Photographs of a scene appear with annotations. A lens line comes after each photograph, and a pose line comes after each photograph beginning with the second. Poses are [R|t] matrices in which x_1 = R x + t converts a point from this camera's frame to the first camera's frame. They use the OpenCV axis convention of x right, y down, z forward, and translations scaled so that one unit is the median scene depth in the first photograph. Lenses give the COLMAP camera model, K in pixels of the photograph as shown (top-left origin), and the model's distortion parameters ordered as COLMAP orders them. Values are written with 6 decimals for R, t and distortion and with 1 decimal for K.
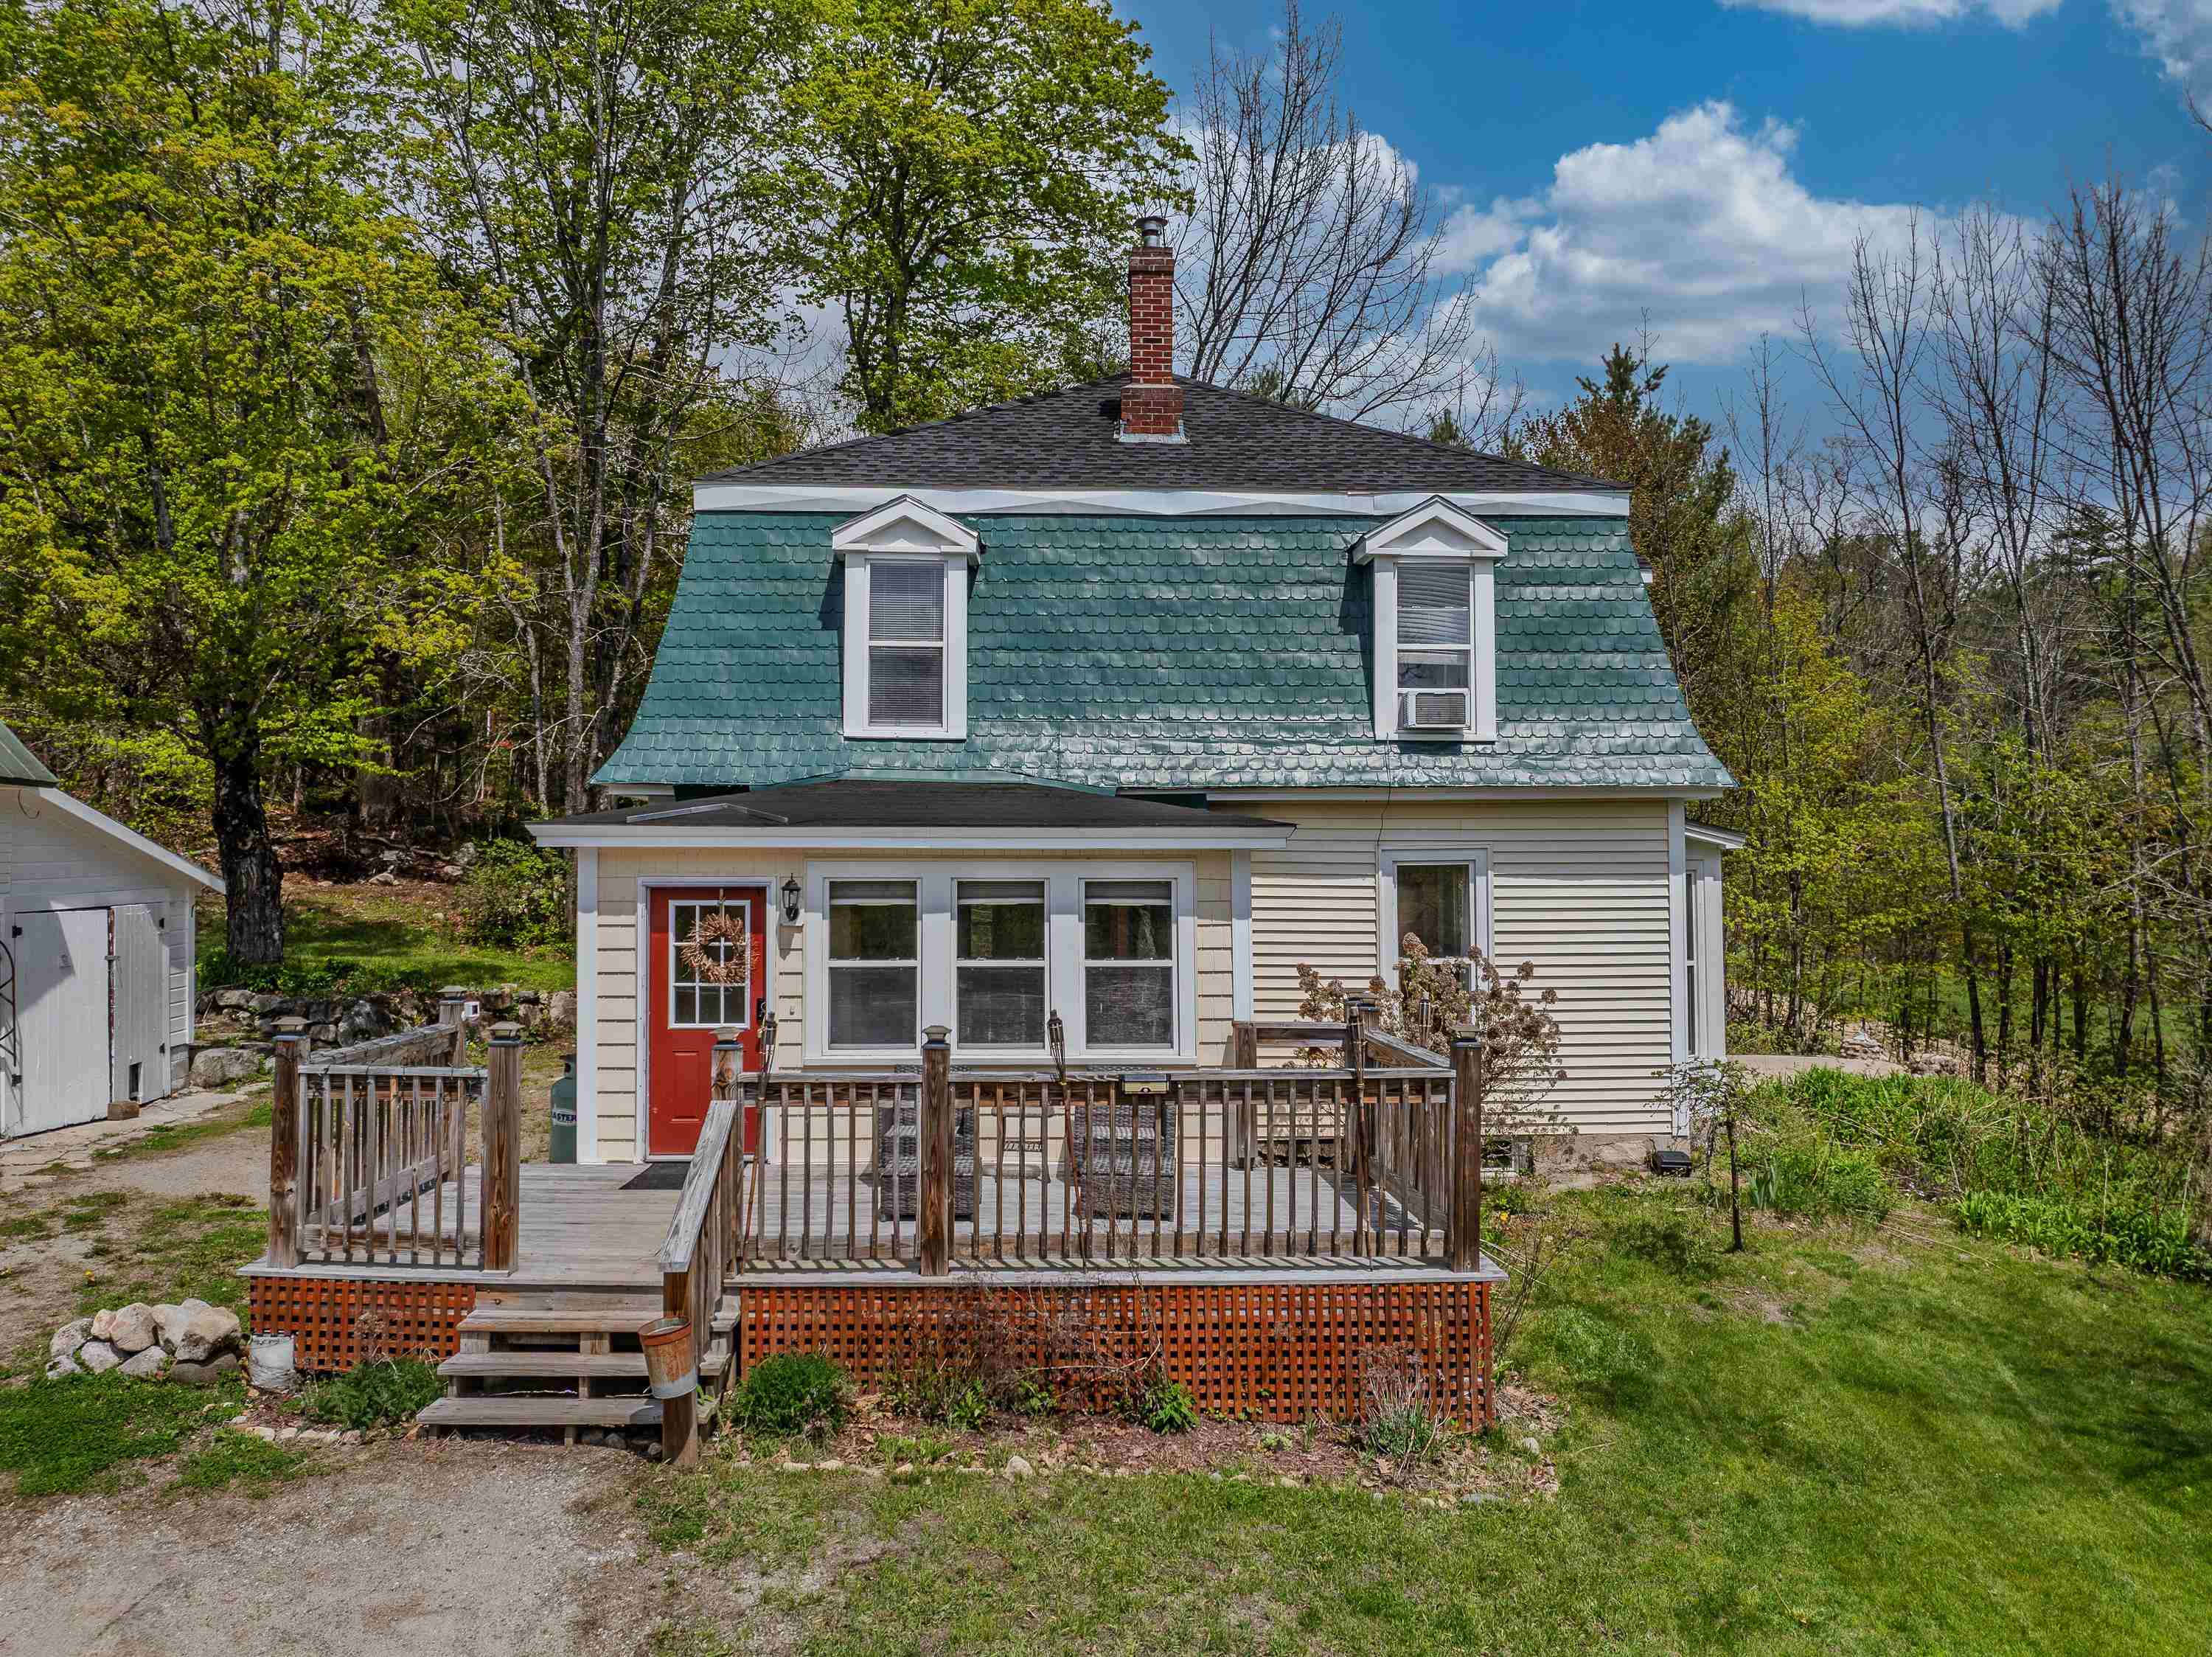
lens RADIAL K [[1567.7, 0, 1106.0], [0, 1567.7, 828.5], [0, 0, 1]] dist [-0.024809, -0.008078]
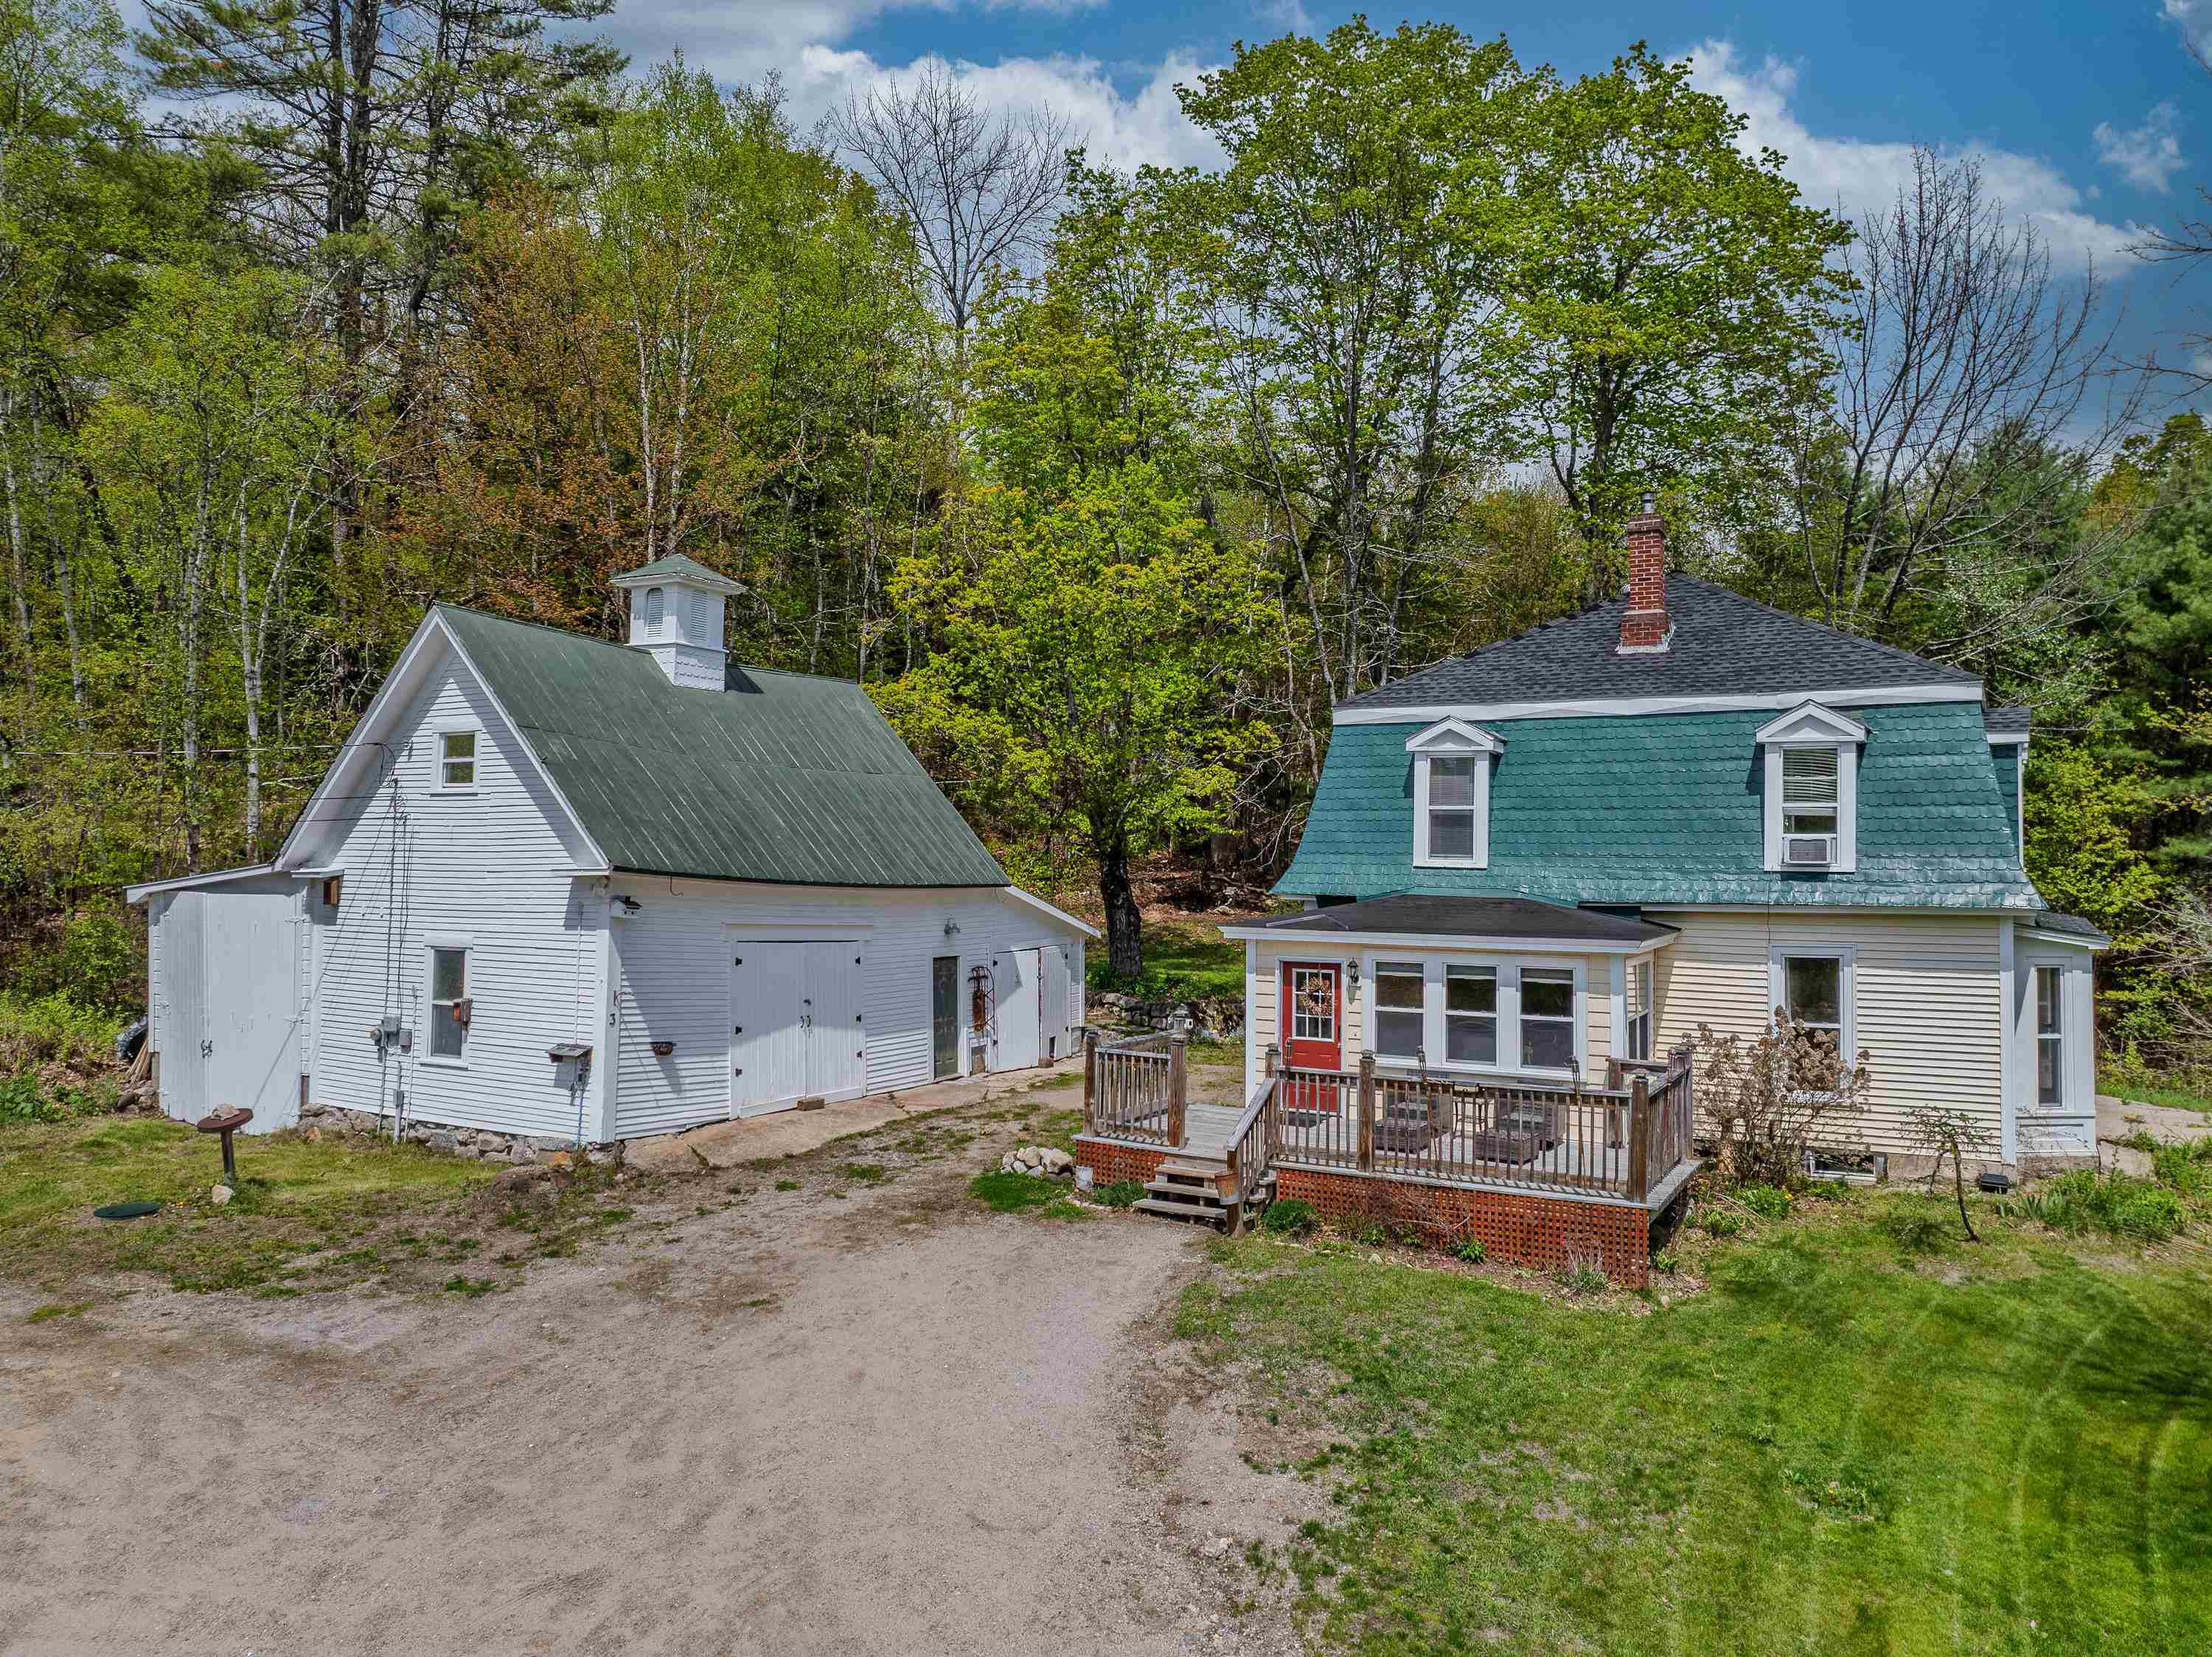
lens RADIAL K [[1572.2, 0, 1090.8], [0, 1572.2, 829.3], [0, 0, 1]] dist [-0.030441, -0.001416]
pose [[0.846211, -0.003689, -0.532835, 0.464864], [0.007097, 0.999965, 0.004348, -0.117499], [0.532801, -0.007460, 0.846208, -0.624631]]
